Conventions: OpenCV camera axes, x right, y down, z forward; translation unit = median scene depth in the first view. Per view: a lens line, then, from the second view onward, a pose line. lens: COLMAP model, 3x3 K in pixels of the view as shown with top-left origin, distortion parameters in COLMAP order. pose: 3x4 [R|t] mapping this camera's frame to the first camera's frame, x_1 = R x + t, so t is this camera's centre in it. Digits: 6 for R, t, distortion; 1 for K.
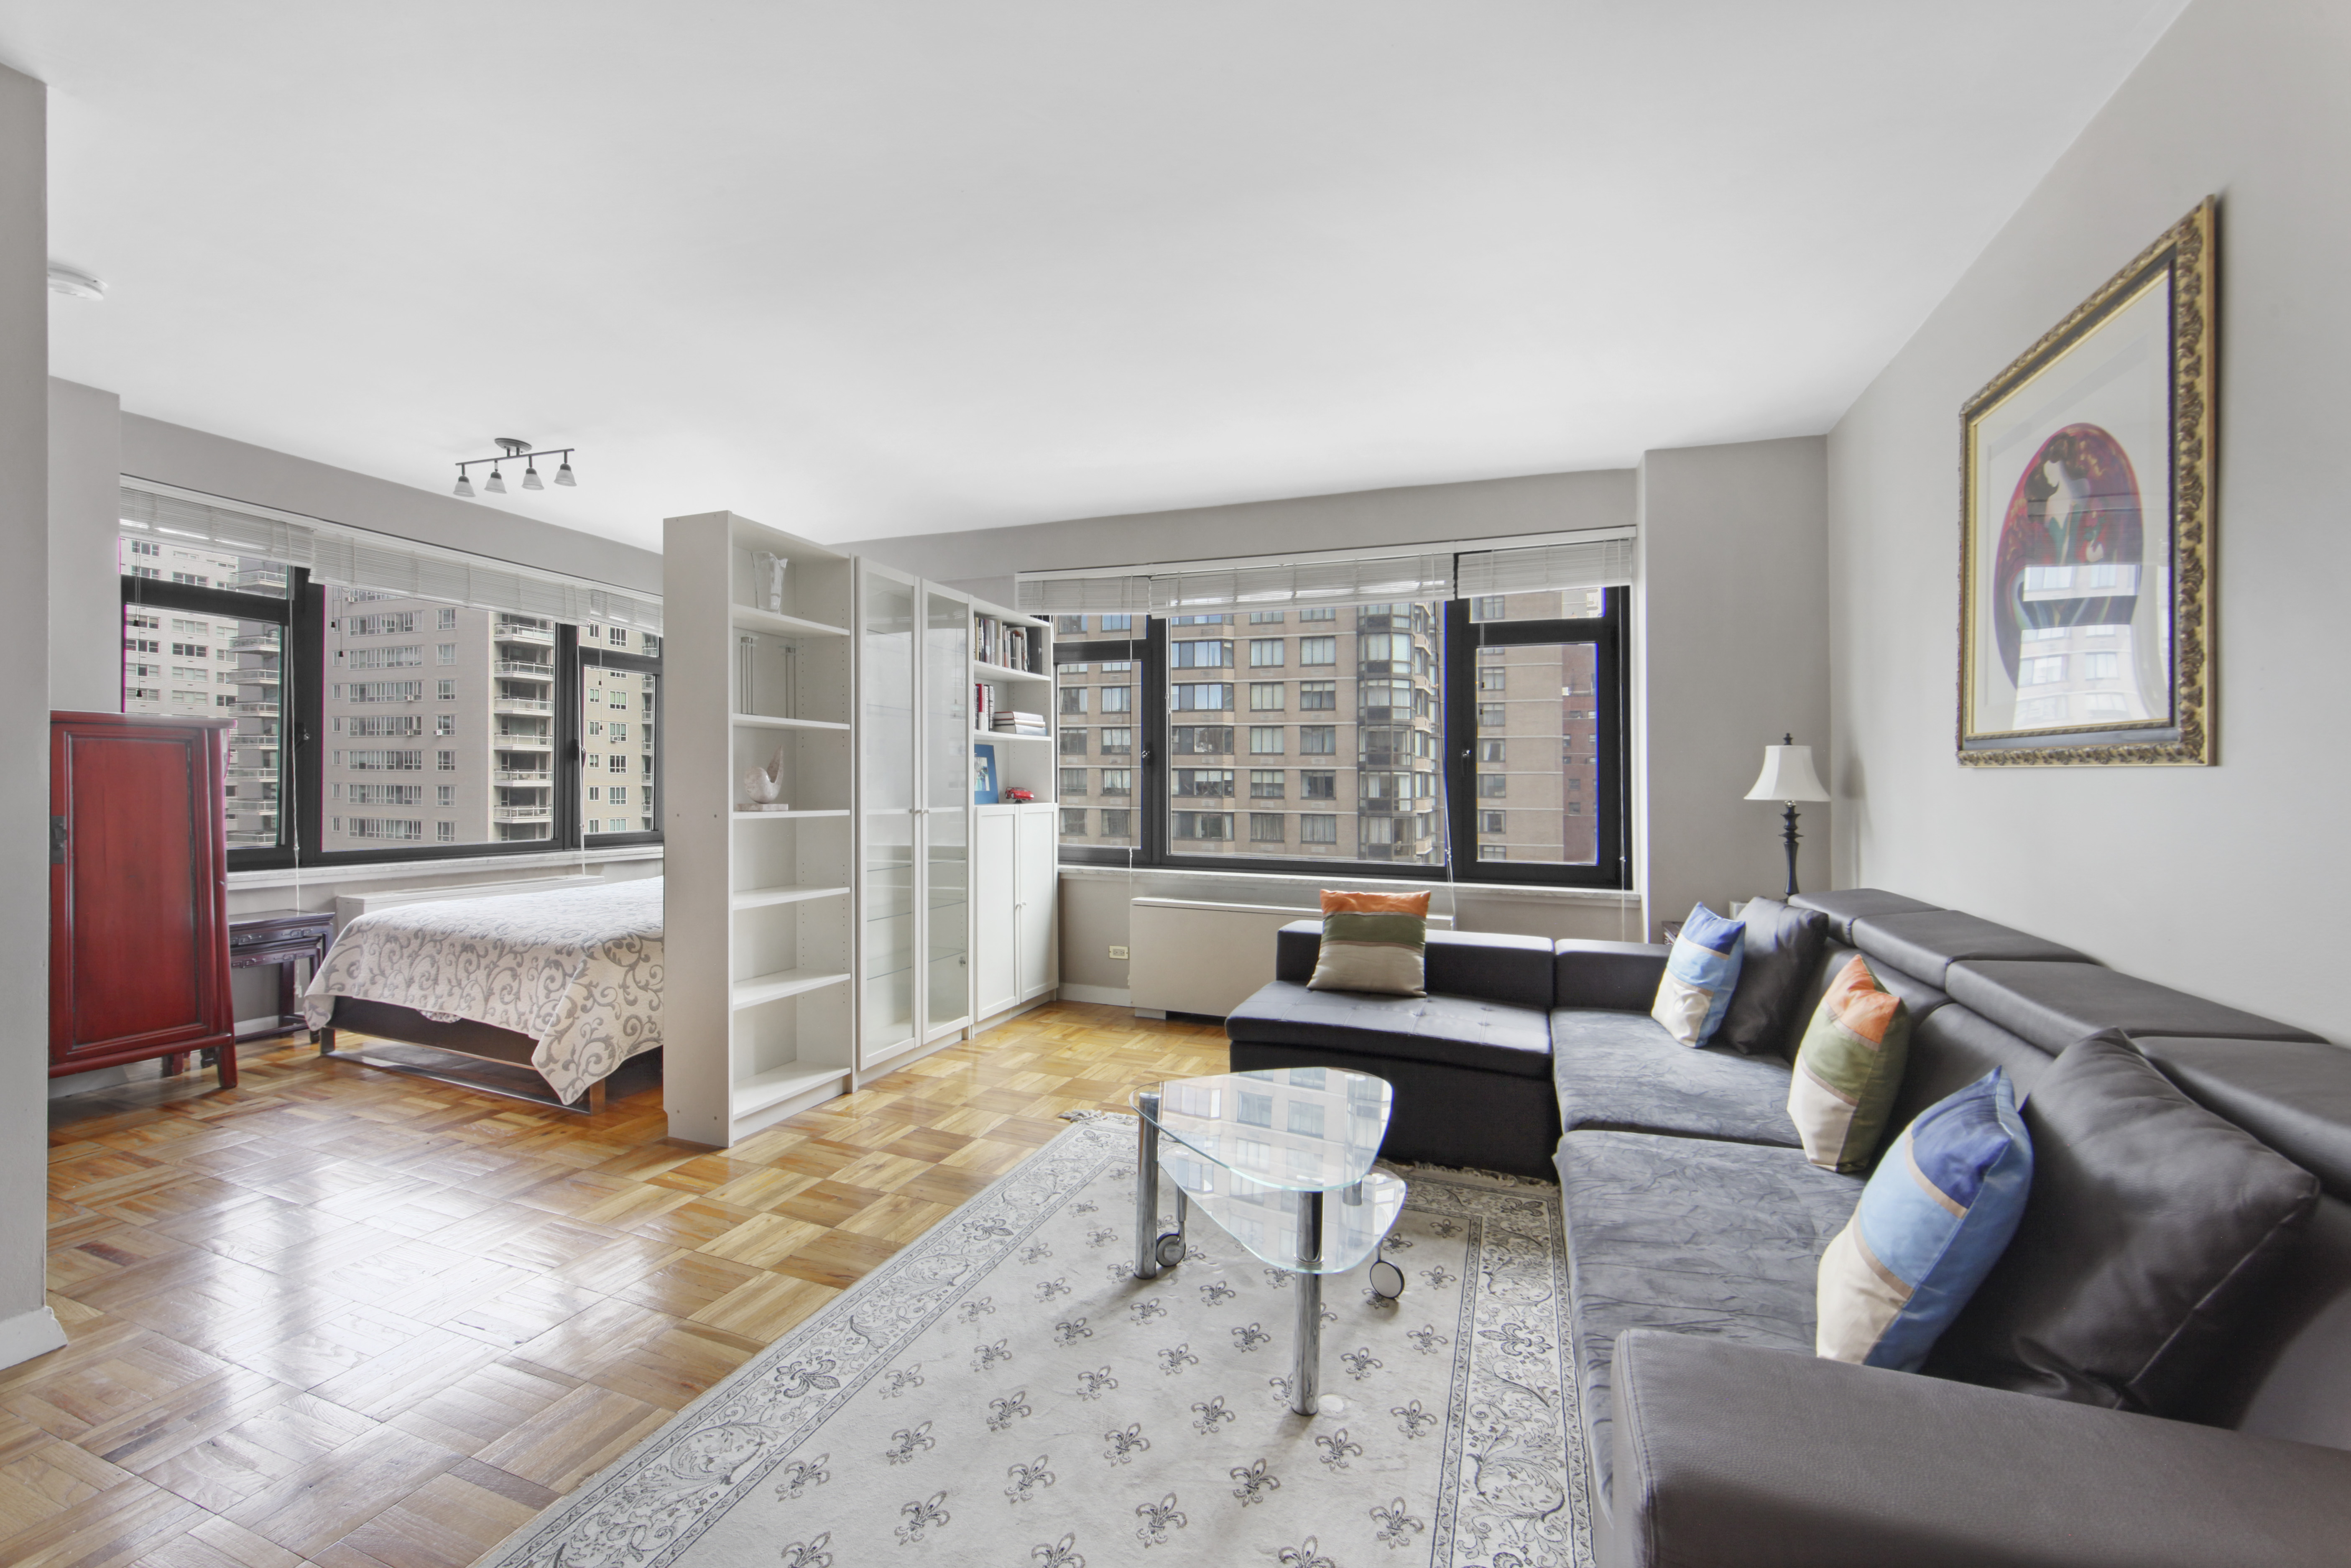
lens RADIAL K [[943.7, 0, 1156.8], [0, 943.7, 752.7], [0, 0, 1]] dist [-0.012519, 0.005564]
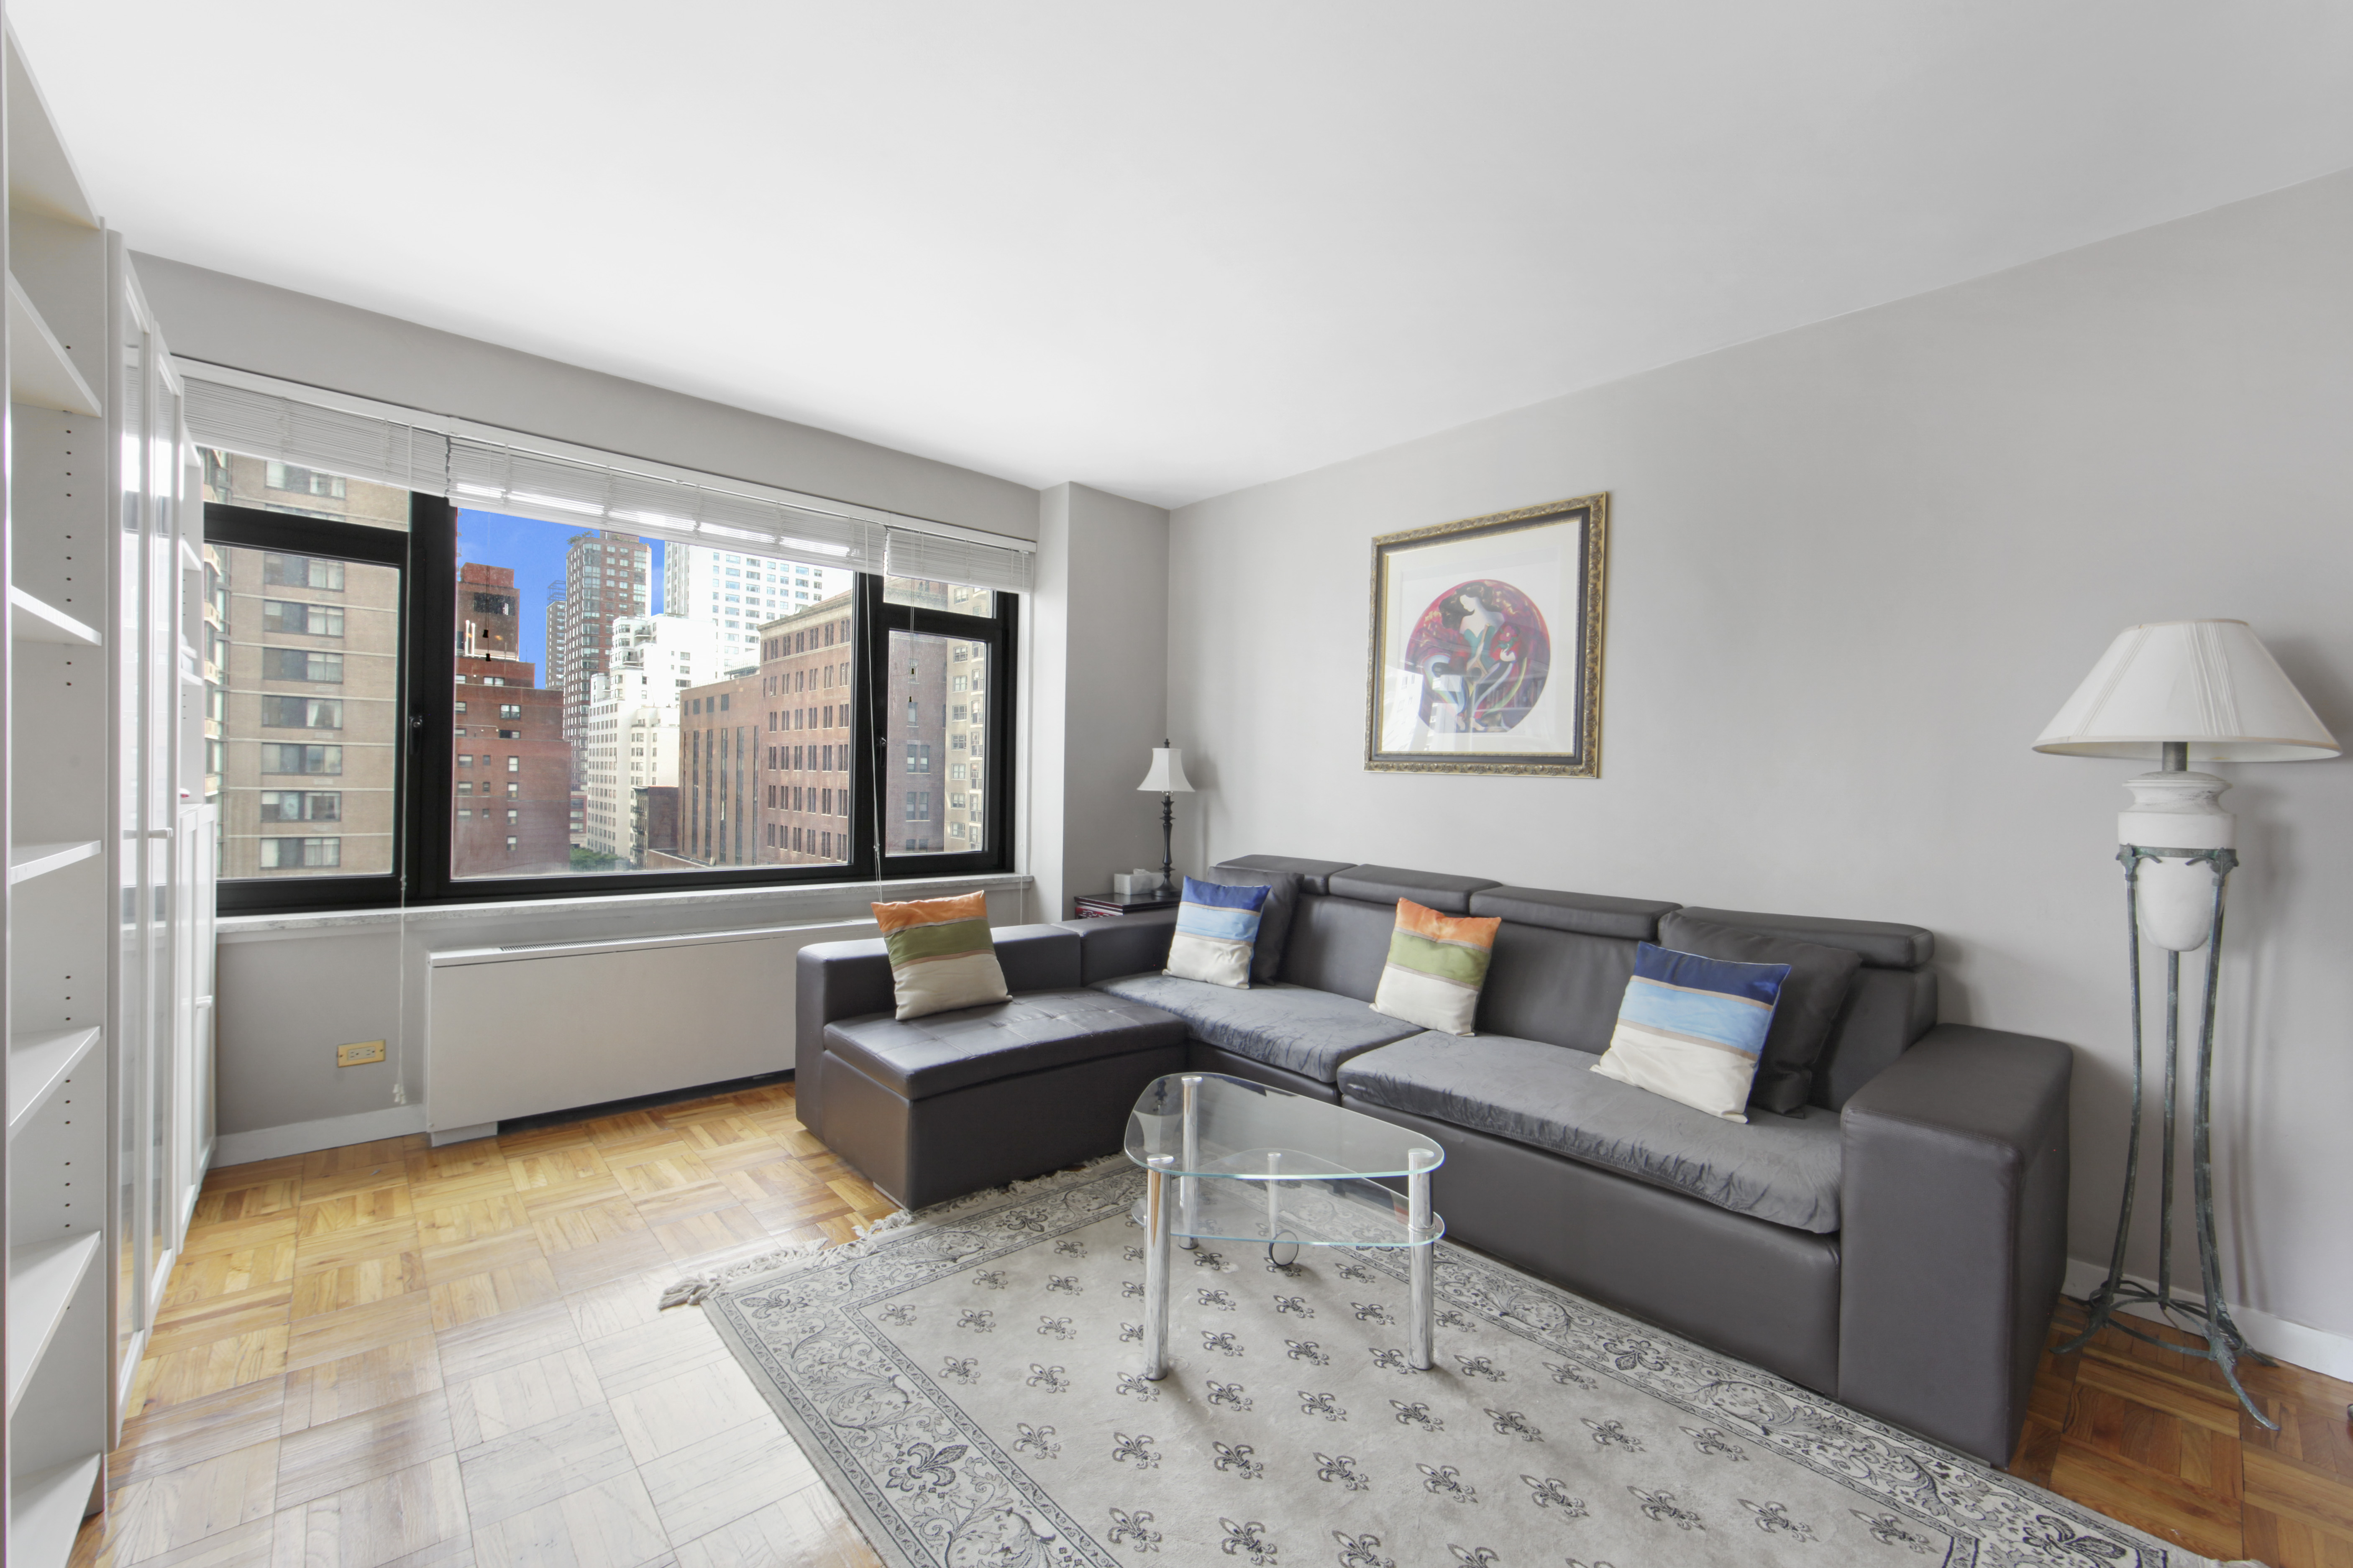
lens RADIAL K [[956.2, 0, 1176.5], [0, 956.2, 784.0], [0, 0, 1]] dist [-0.014494, 0.000070]
pose [[0.439816, -0.004843, 0.898075, -0.497437], [-0.046832, 0.998501, 0.028320, 0.003557], [-0.896866, -0.054515, 0.438930, 0.415212]]
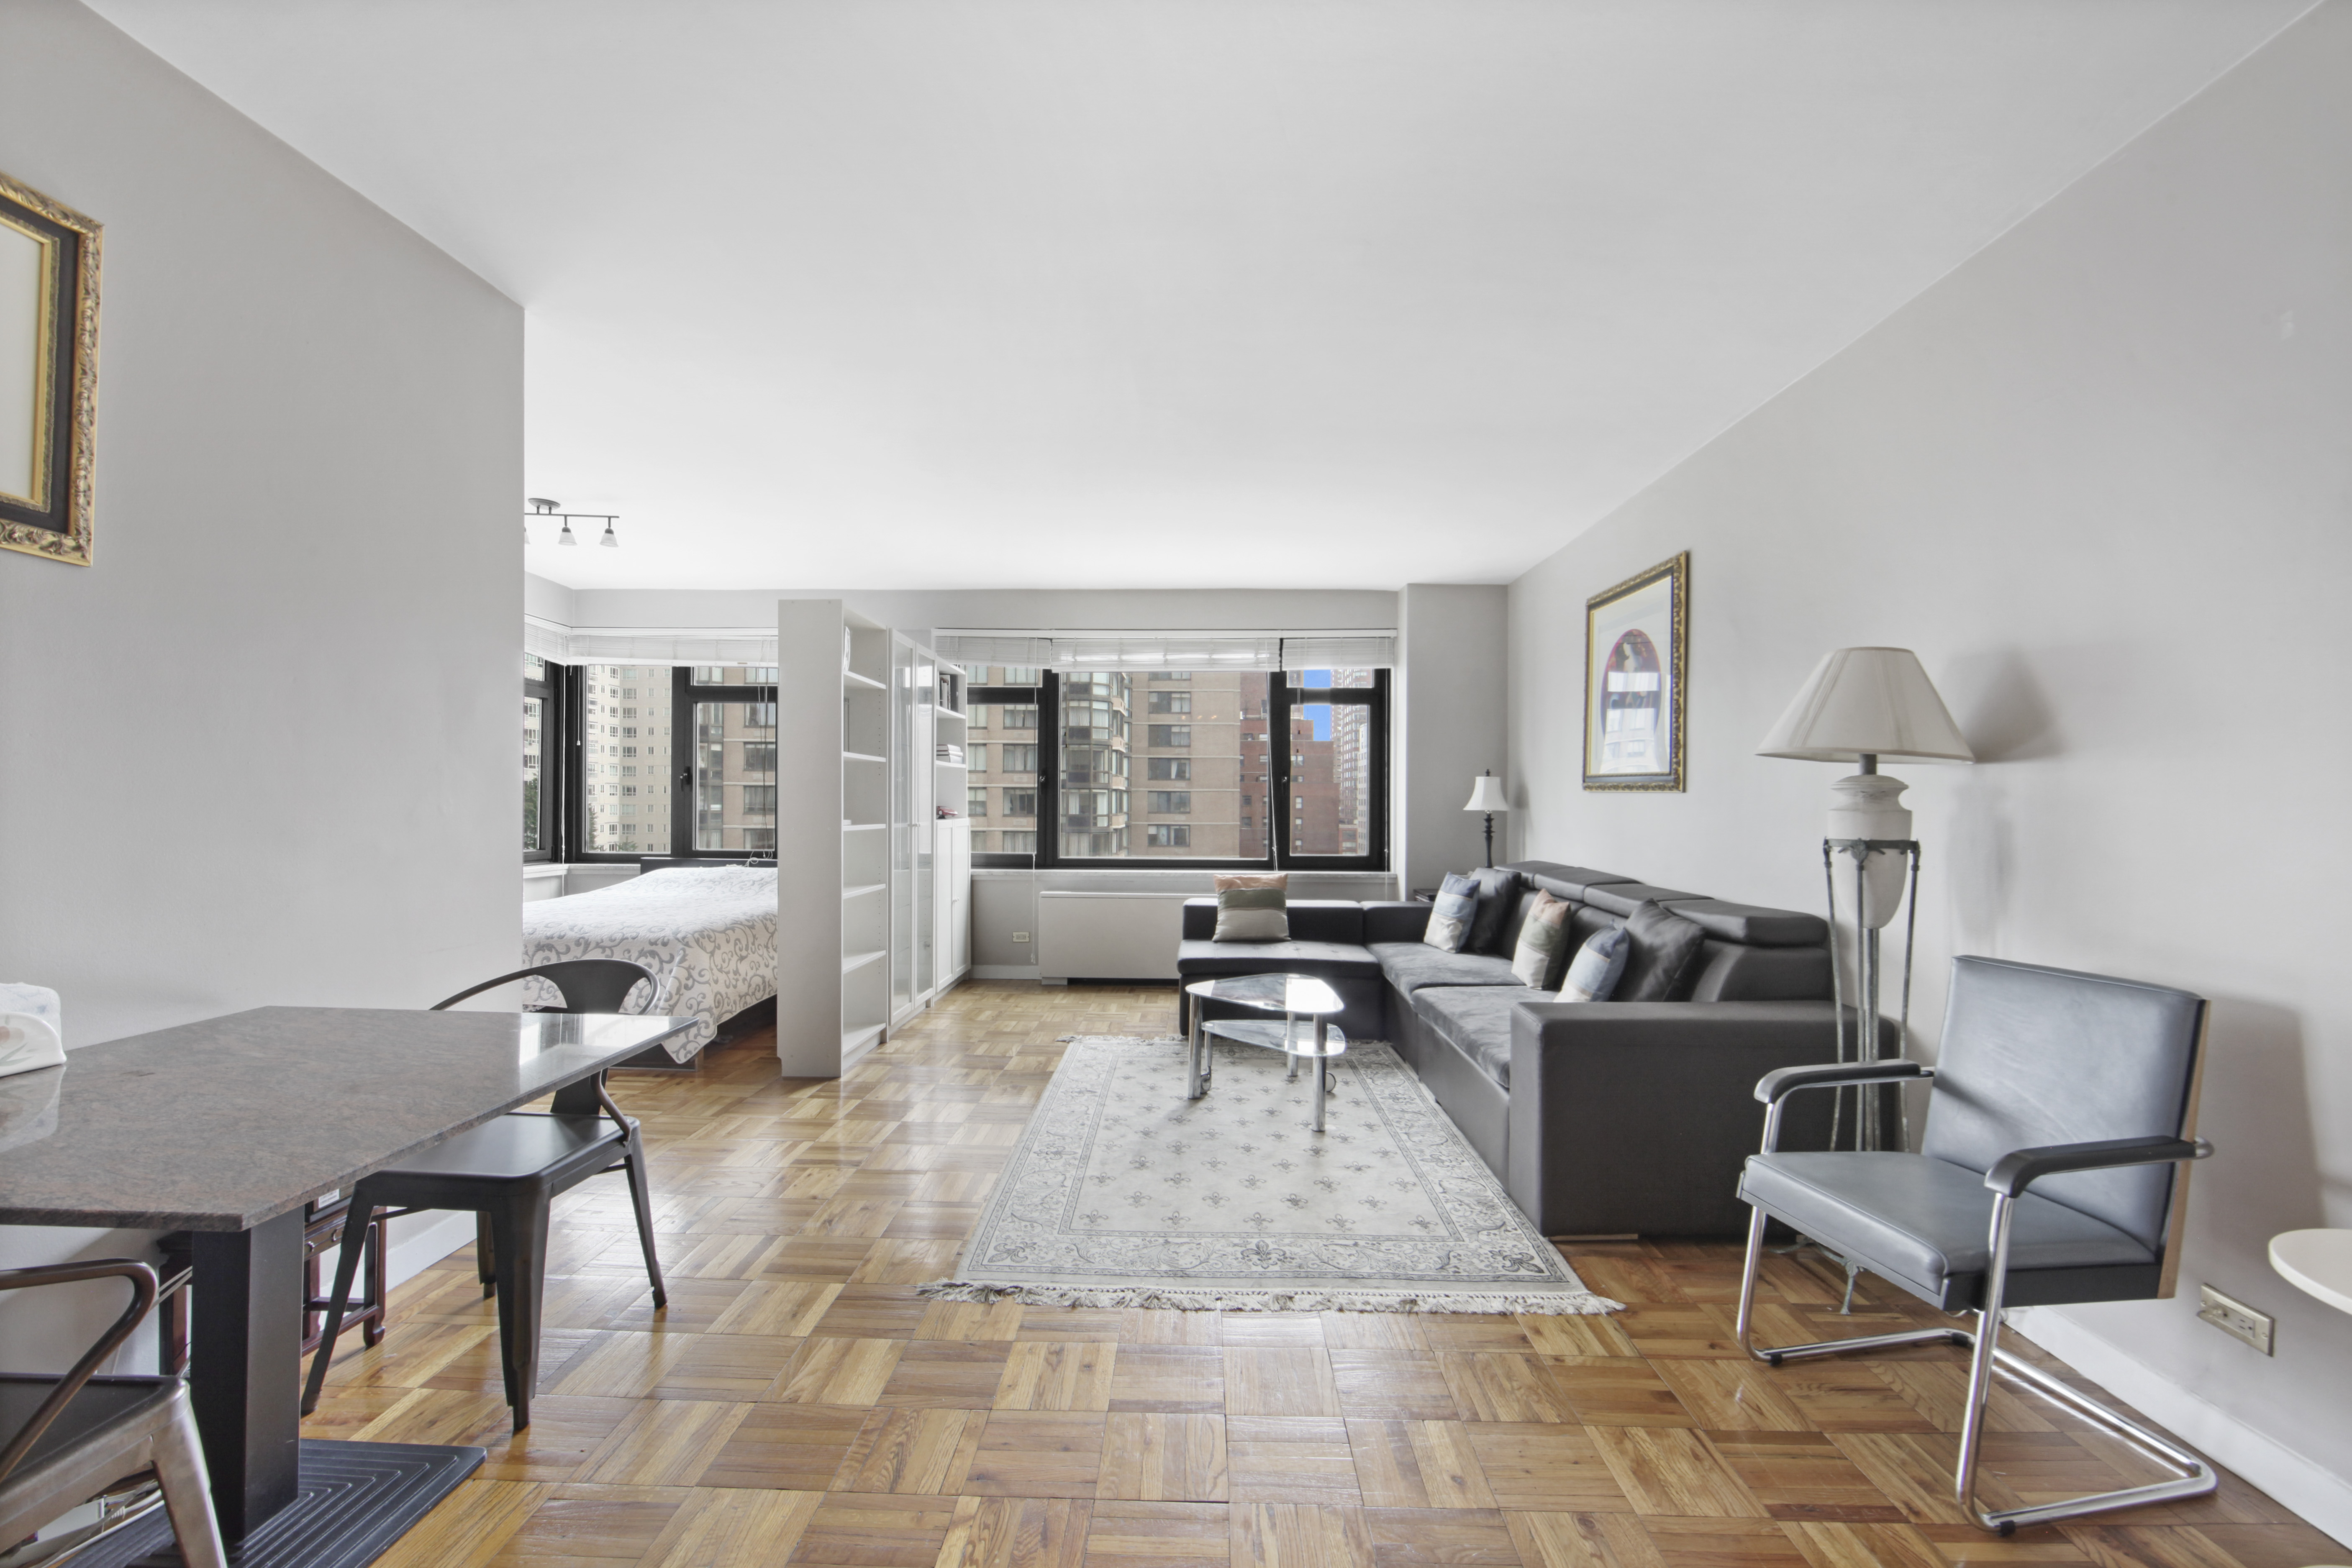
lens RADIAL K [[956.4, 0, 1176.0], [0, 956.4, 784.0], [0, 0, 1]] dist [-0.001883, -0.000077]
pose [[0.938323, 0.001344, 0.345756, -0.409621], [-0.006616, 0.999879, 0.014067, -0.015458], [-0.345696, -0.015487, 0.938219, -0.370617]]
